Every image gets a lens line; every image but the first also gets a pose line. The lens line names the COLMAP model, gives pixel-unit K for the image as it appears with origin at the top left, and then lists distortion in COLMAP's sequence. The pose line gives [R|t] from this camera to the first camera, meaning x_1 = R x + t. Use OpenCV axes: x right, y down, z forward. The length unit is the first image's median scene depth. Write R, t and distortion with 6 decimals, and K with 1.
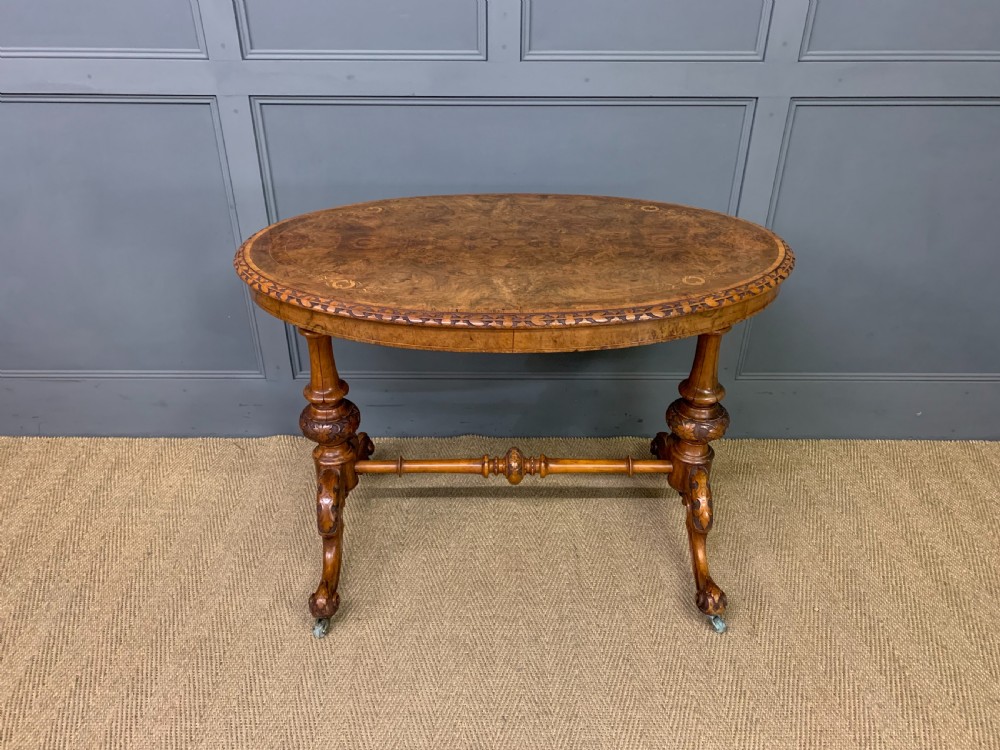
lens RADIAL K [[765.4, 0, 496.0], [0, 765.4, 368.7], [0, 0, 1]] dist [0.031685, -0.012124]
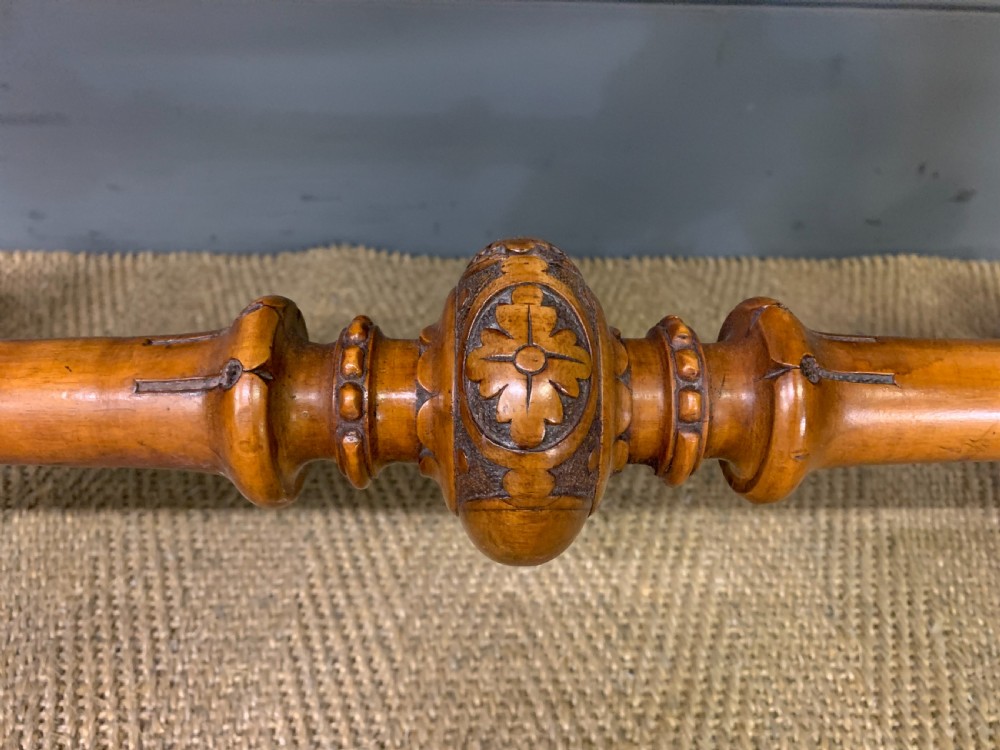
lens RADIAL K [[766.6, 0, 505.0], [0, 766.6, 381.3], [0, 0, 1]] dist [0.023554, -0.004452]
pose [[0.999281, 0.001653, 0.037867, 0.019316], [-0.008541, 0.983174, 0.182470, 0.113974], [-0.036928, -0.182663, 0.982482, 0.979987]]
